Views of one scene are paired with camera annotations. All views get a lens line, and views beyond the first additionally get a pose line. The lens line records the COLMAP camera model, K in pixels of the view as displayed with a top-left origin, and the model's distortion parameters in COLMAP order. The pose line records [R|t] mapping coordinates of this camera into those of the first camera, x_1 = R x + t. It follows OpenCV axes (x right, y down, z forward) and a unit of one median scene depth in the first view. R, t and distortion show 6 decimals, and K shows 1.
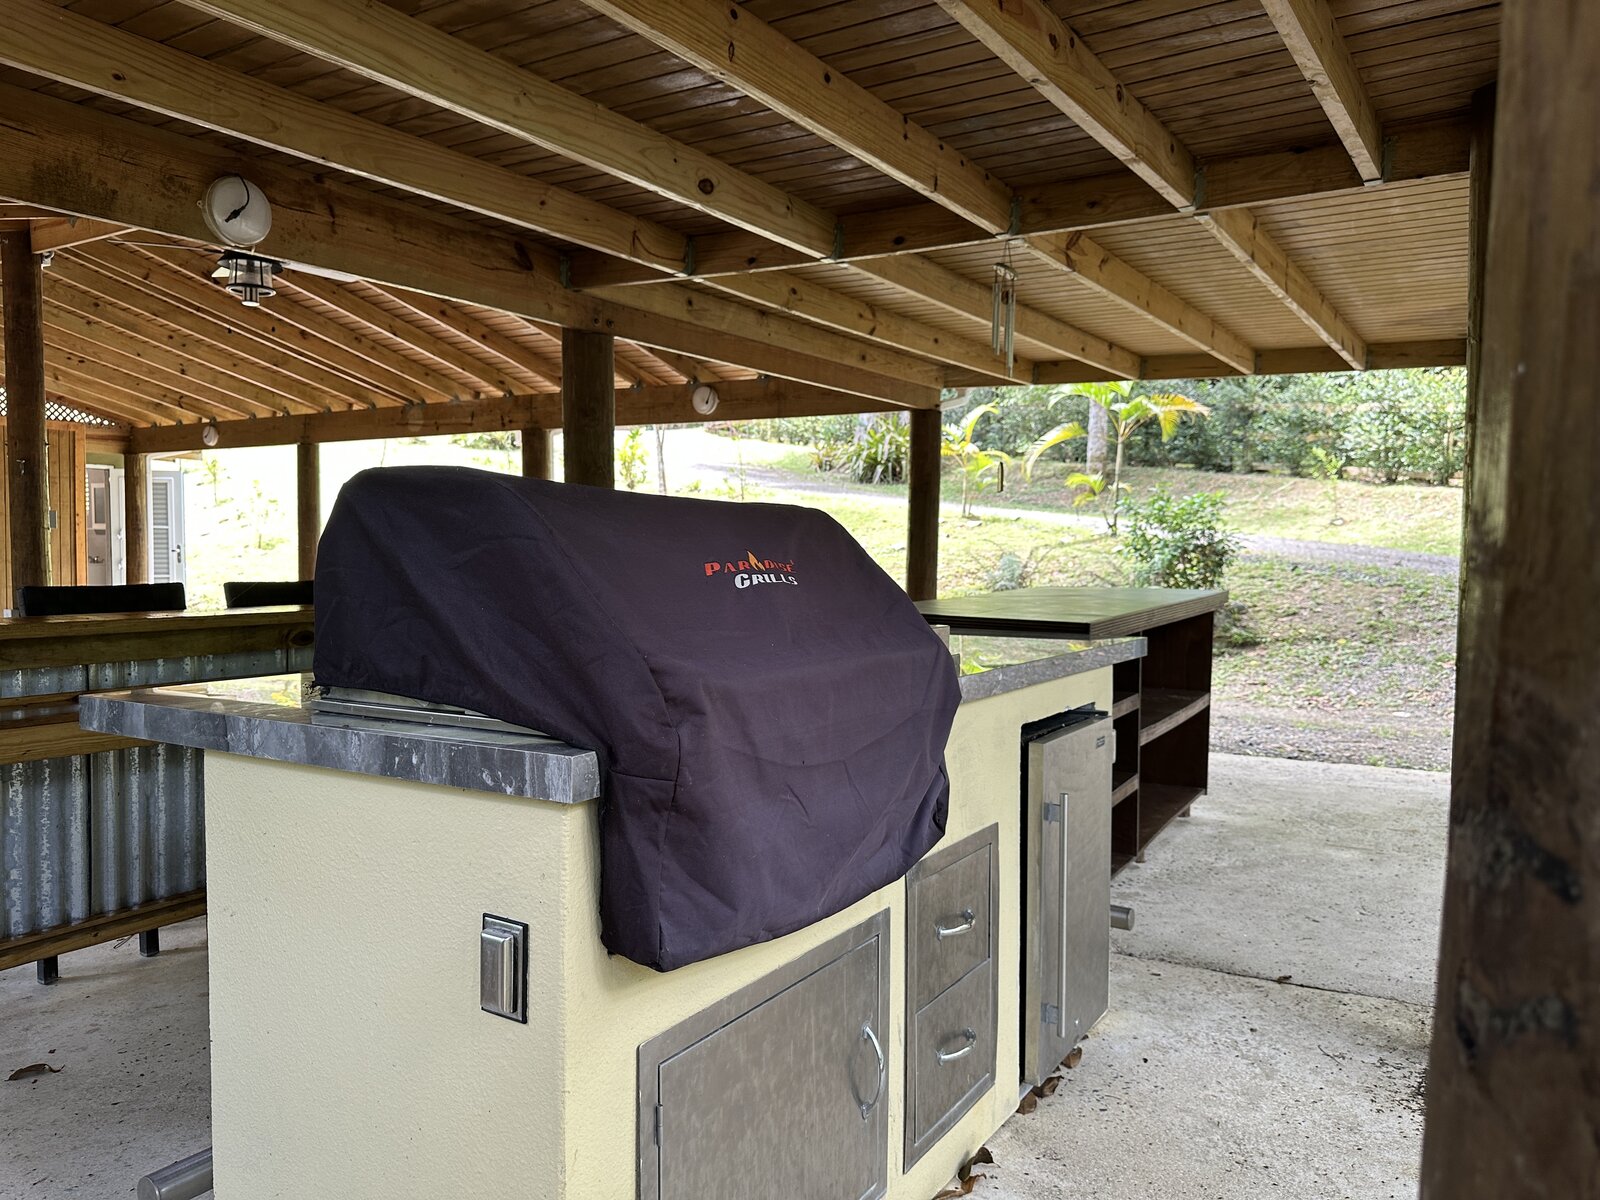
lens RADIAL K [[1117.0, 0, 816.2], [0, 1117.0, 605.8], [0, 0, 1]] dist [0.020453, -0.045063]
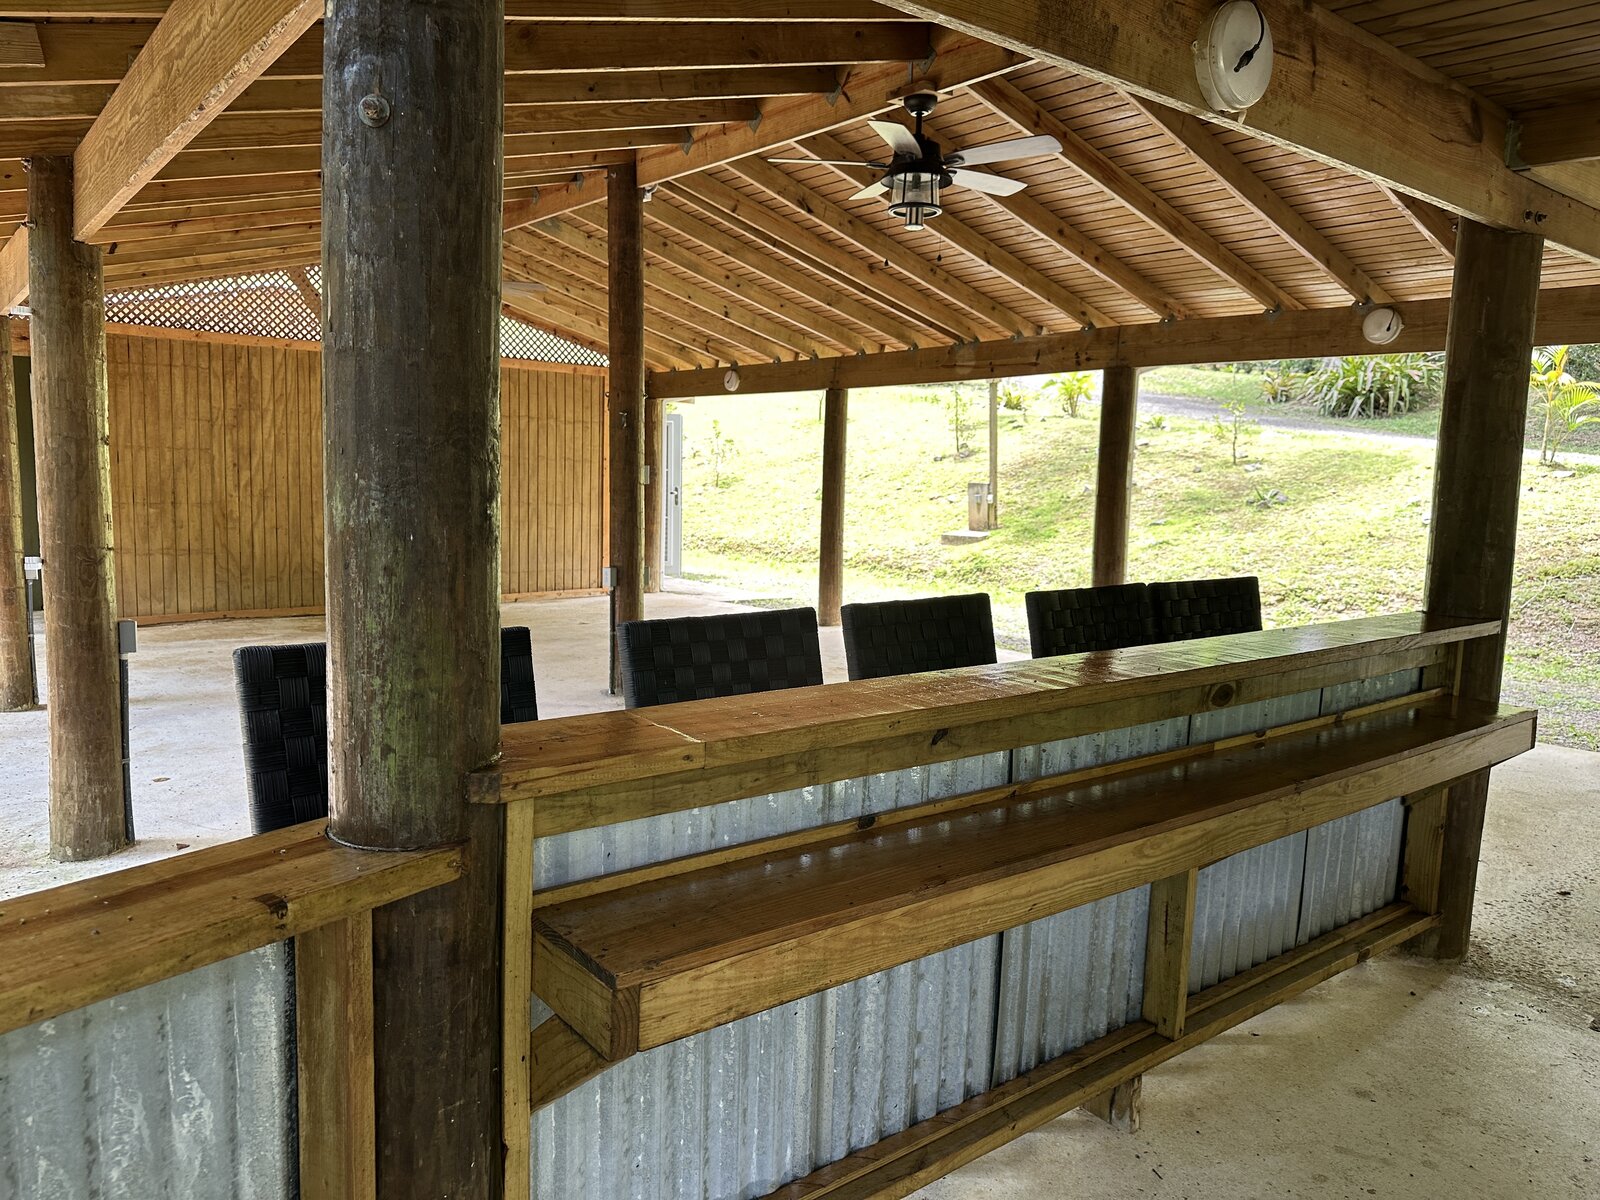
lens RADIAL K [[1117.0, 0, 783.1], [0, 1117.0, 604.5], [0, 0, 1]] dist [0.020453, -0.045063]
pose [[0.943900, 0.049501, -0.326501, -0.199179], [-0.029641, 0.997410, 0.065527, -0.027265], [0.328899, -0.052173, 0.942923, 0.108808]]
